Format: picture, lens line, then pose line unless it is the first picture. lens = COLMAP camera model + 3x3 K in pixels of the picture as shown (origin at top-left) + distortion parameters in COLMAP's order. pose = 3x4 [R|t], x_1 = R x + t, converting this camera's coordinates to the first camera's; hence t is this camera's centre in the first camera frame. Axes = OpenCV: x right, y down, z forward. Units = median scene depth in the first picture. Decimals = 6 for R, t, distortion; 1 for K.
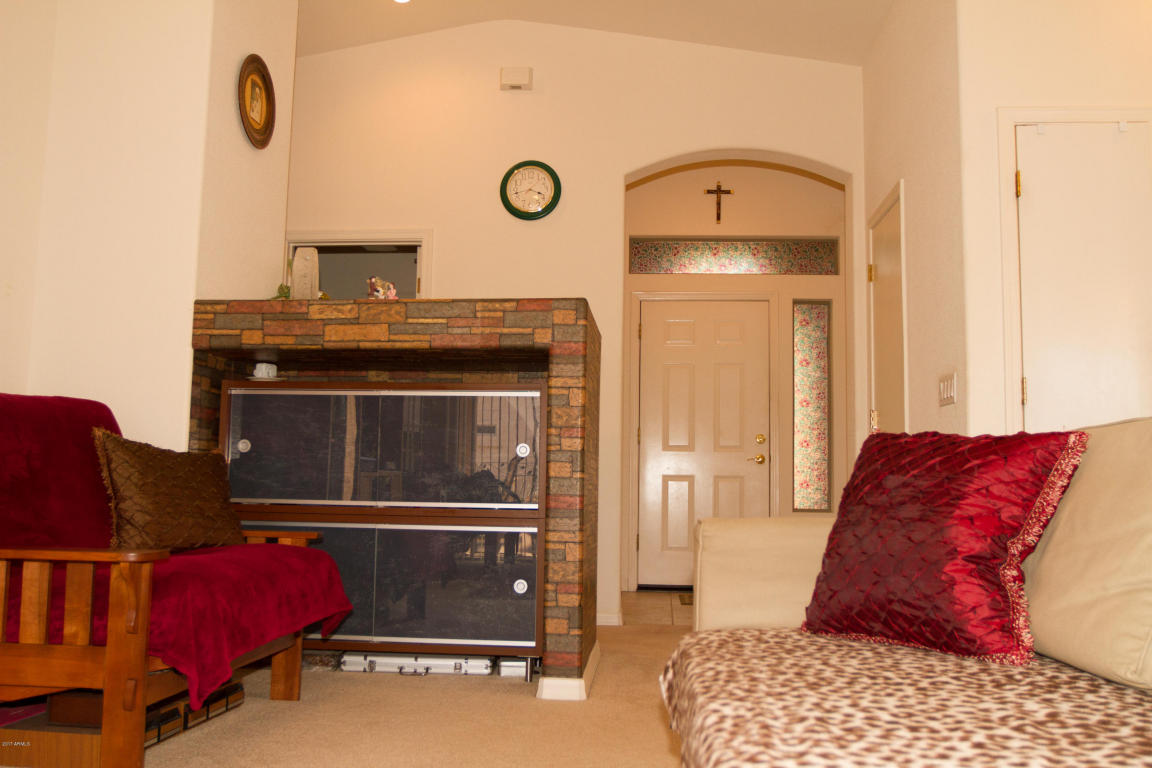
lens RADIAL K [[1010.4, 0, 576.0], [0, 1010.4, 384.0], [0, 0, 1]] dist [-0.045844, 0.009895]
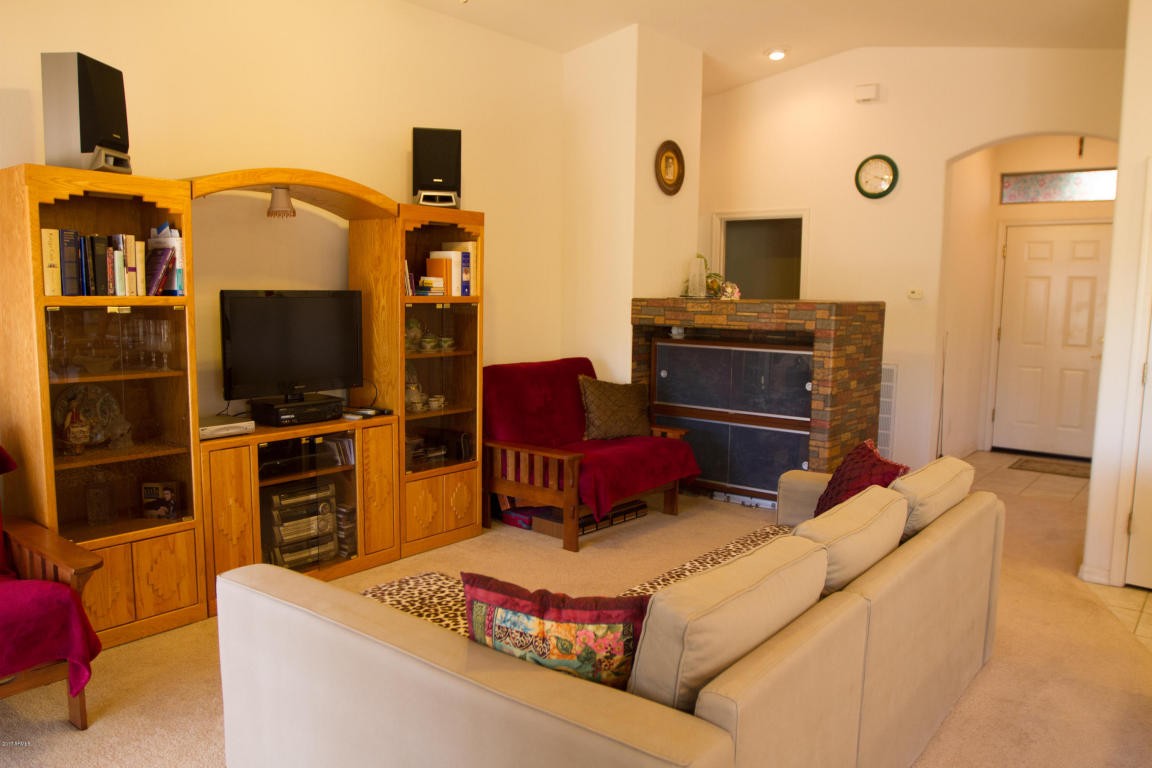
lens RADIAL K [[856.4, 0, 576.0], [0, 856.4, 384.0], [0, 0, 1]] dist [-0.047853, 0.000825]
pose [[0.831937, 0.055666, -0.552071, 0.423111], [0.056467, 0.981296, 0.184038, -0.230056], [0.551990, -0.184282, 0.813233, -0.377779]]
